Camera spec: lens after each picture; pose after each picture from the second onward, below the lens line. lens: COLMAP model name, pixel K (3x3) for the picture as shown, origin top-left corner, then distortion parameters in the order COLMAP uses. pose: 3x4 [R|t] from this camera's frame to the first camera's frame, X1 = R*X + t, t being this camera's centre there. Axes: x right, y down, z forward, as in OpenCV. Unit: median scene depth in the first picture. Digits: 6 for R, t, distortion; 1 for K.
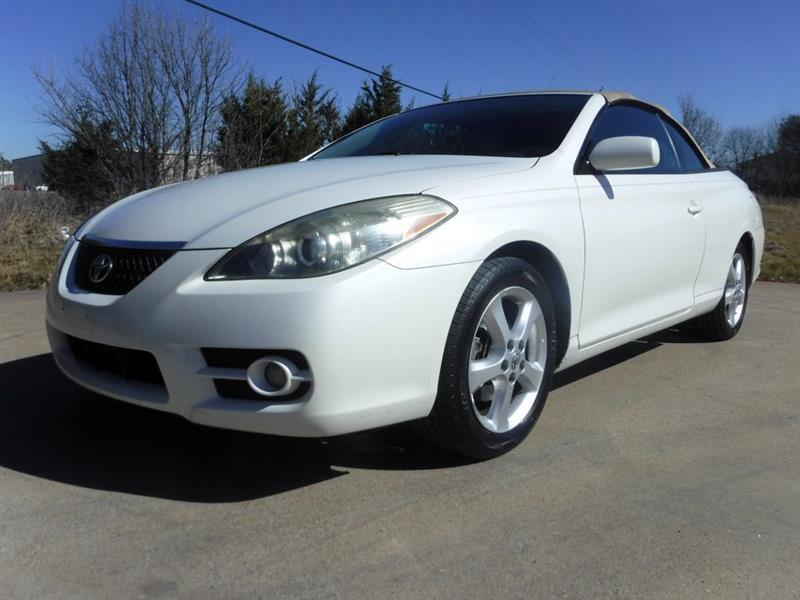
lens RADIAL K [[666.5, 0, 399.6], [0, 666.5, 297.0], [0, 0, 1]] dist [-0.102402, 0.046844]
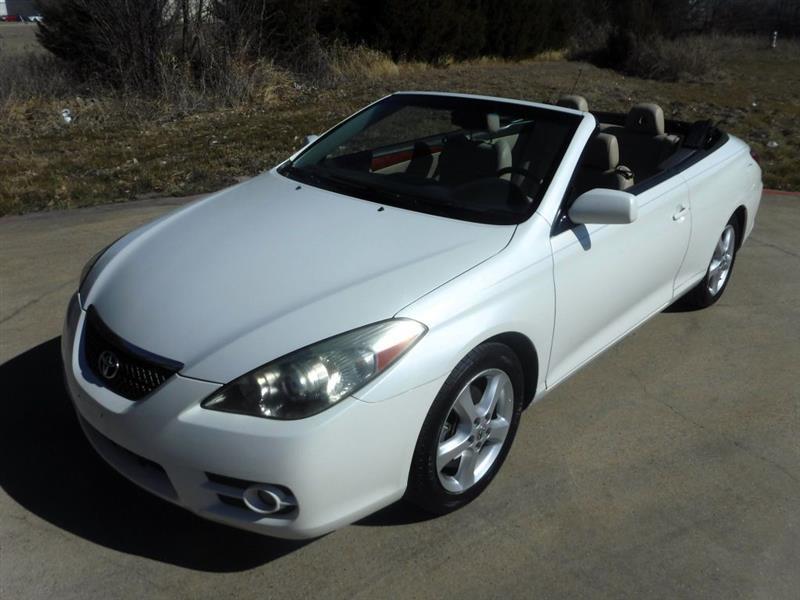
lens RADIAL K [[666.5, 0, 399.0], [0, 666.5, 296.1], [0, 0, 1]] dist [-0.102402, 0.046844]
pose [[0.999802, 0.008765, -0.017848, 0.049461], [-0.004238, 0.970917, 0.239380, -0.376555], [0.019428, -0.239257, 0.970762, -0.039880]]
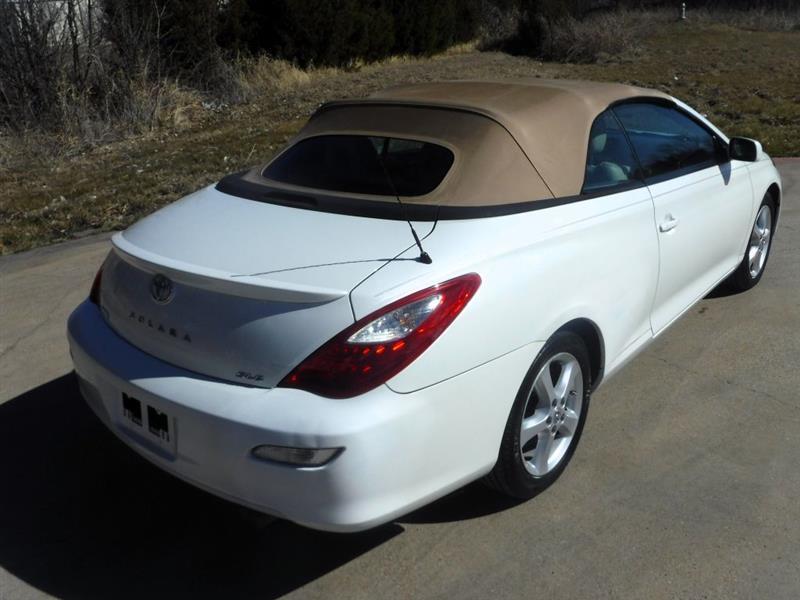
lens RADIAL K [[719.0, 0, 400.2], [0, 719.0, 303.9], [0, 0, 1]] dist [-0.095649, 0.033911]
pose [[0.989636, -0.113720, 0.087681, -0.130866], [0.091301, 0.969596, 0.227042, -0.370168], [-0.110834, -0.216684, 0.969930, -0.232700]]
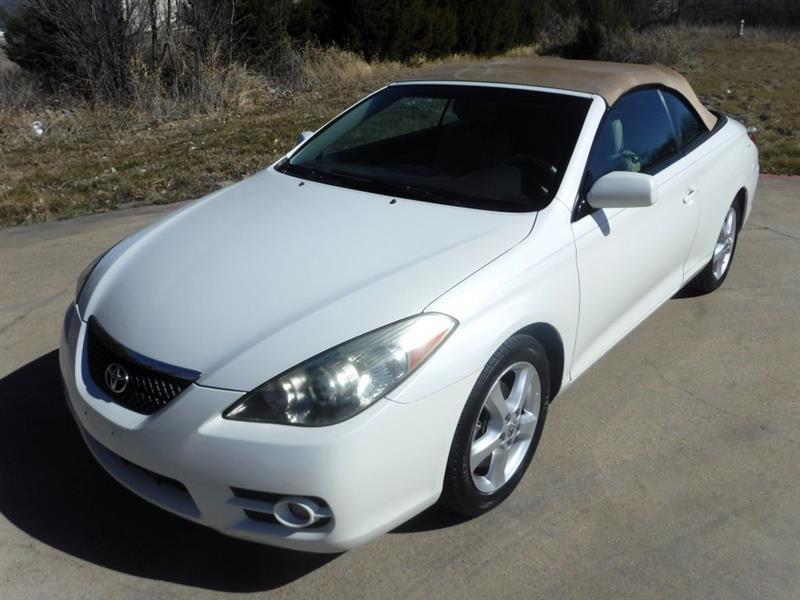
lens RADIAL K [[666.5, 0, 399.8], [0, 666.5, 302.1], [0, 0, 1]] dist [-0.102402, 0.046844]
pose [[0.999218, -0.036979, 0.014020, -0.015189], [0.032407, 0.968821, 0.245634, -0.355053], [-0.022666, -0.244987, 0.969261, 0.007487]]
